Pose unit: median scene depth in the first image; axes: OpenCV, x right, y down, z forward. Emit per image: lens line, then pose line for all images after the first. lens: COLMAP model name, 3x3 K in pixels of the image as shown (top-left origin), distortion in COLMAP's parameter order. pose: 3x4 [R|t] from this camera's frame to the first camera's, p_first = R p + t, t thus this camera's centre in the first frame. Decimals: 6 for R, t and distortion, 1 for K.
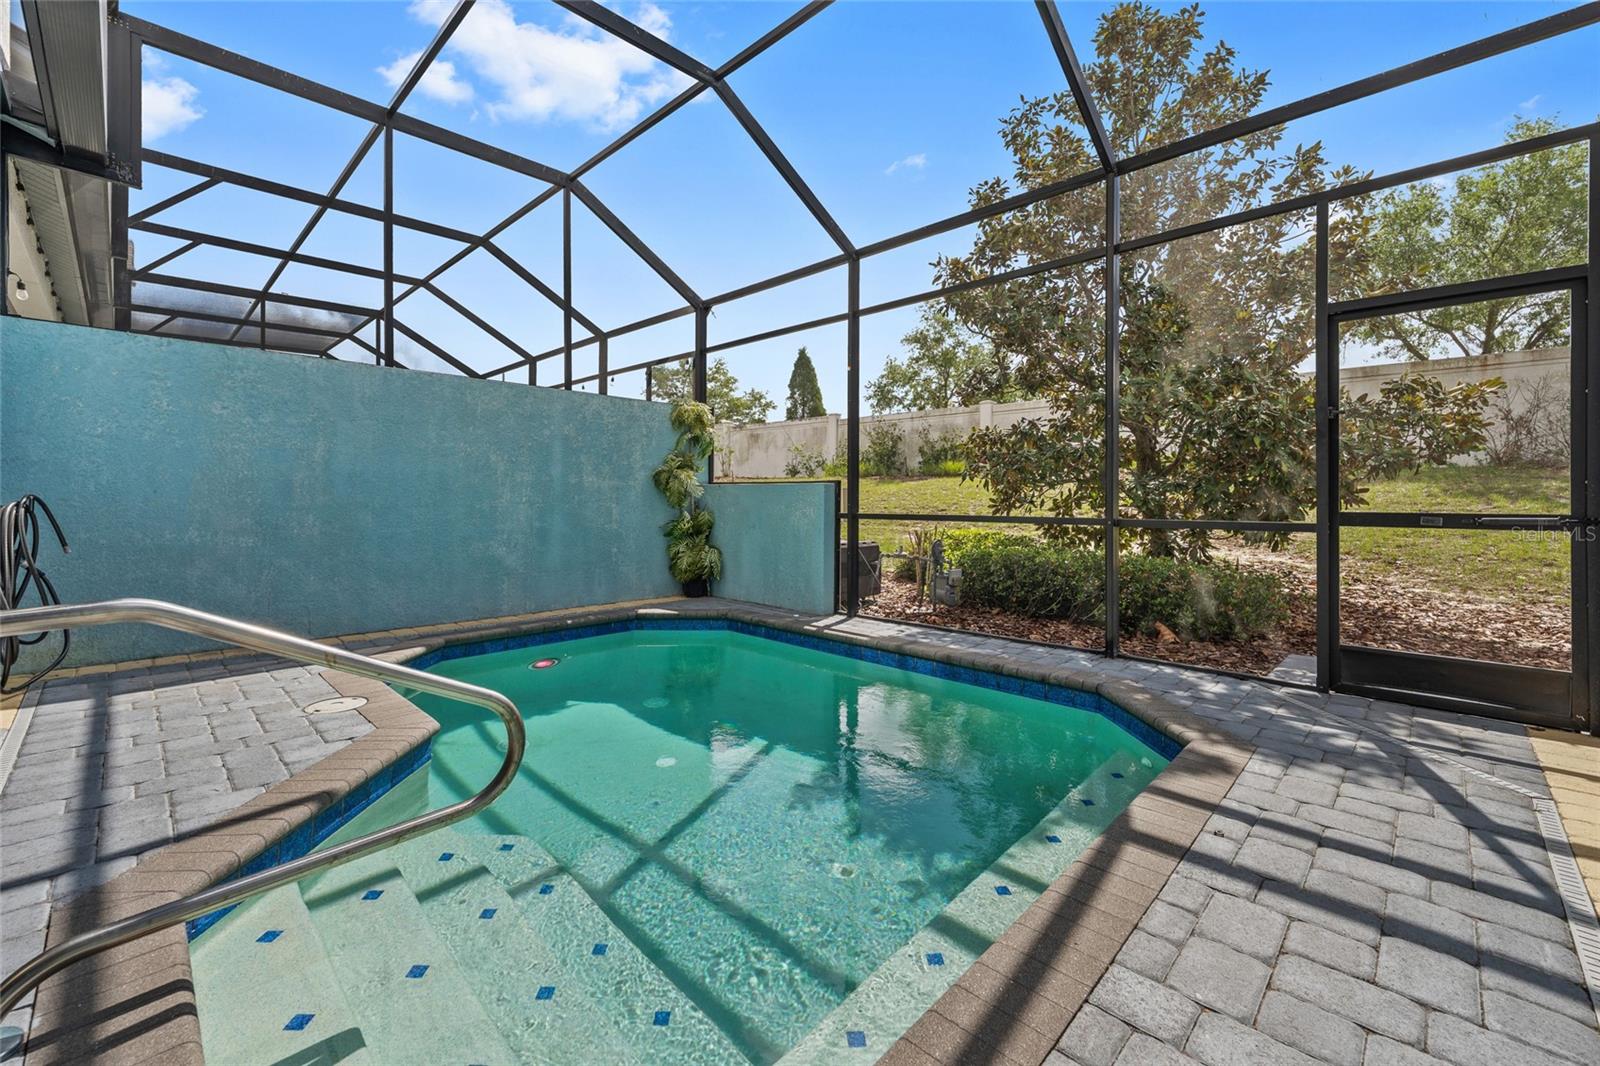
lens RADIAL K [[651.7, 0, 803.9], [0, 651.7, 497.5], [0, 0, 1]] dist [0.000033, 0.000088]
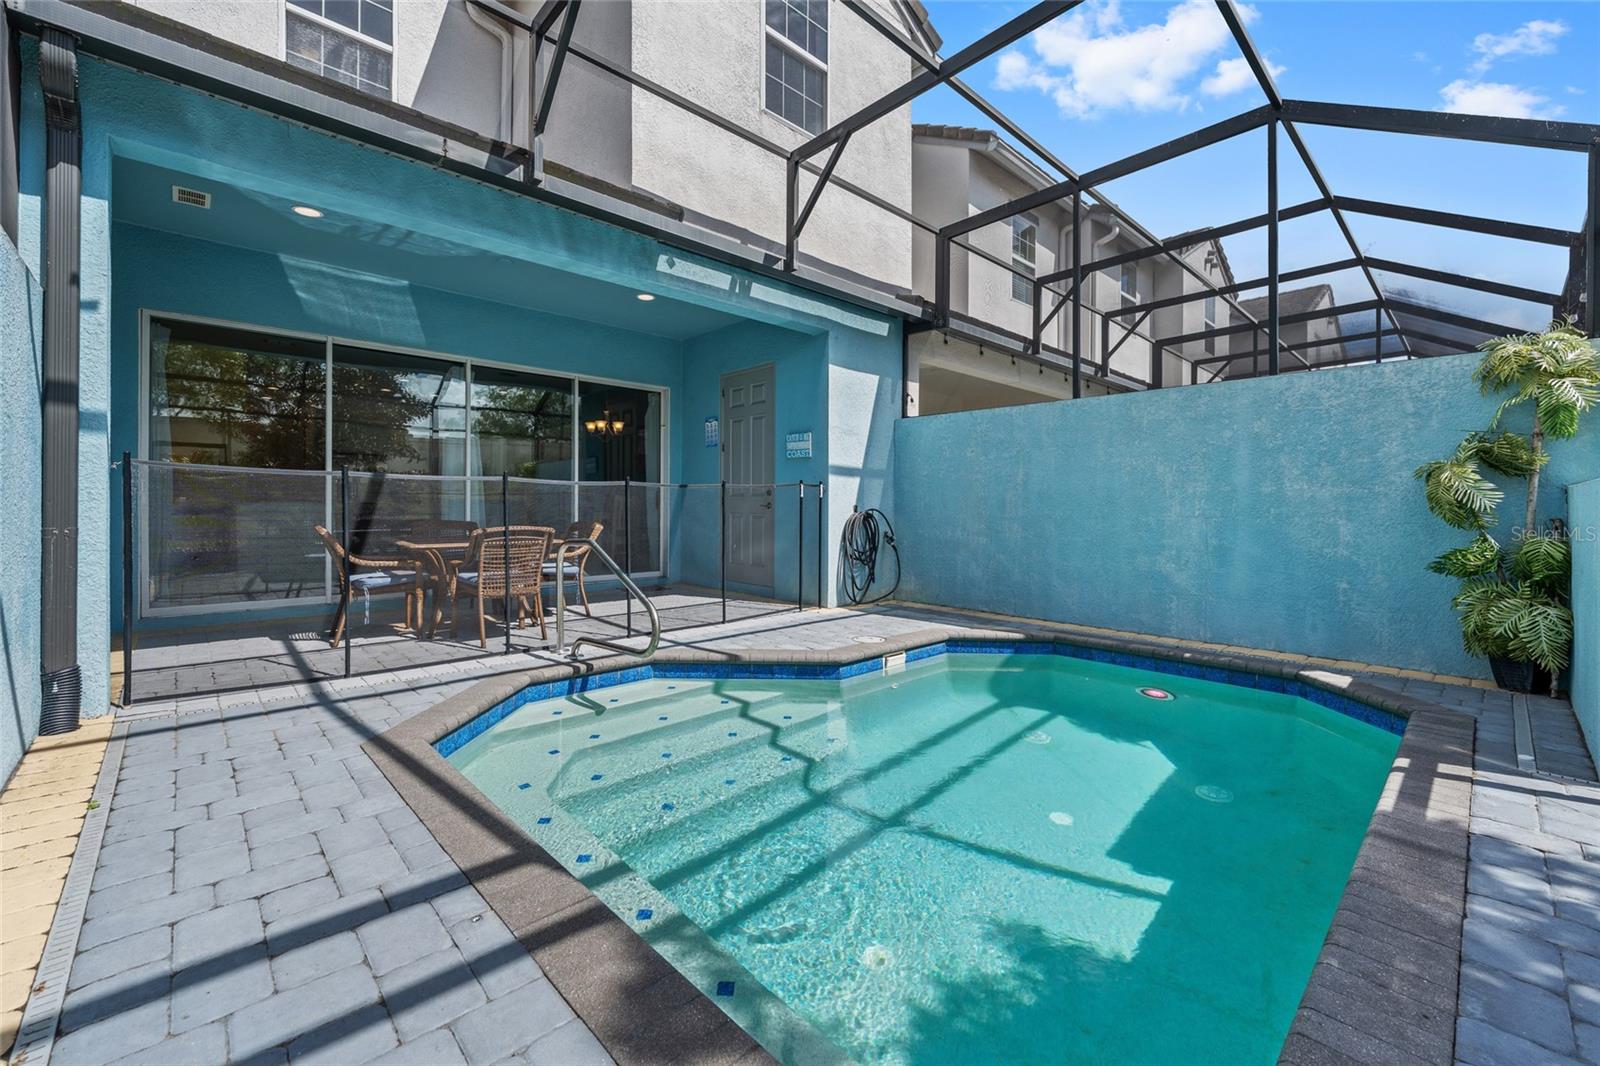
lens RADIAL K [[651.7, 0, 794.8], [0, 651.7, 508.9], [0, 0, 1]] dist [0.000033, 0.000088]
pose [[-0.045400, -0.001185, -0.998968, 0.496645], [0.000425, 0.999999, -0.001205, -0.001720], [0.998969, -0.000479, -0.045399, 0.496245]]
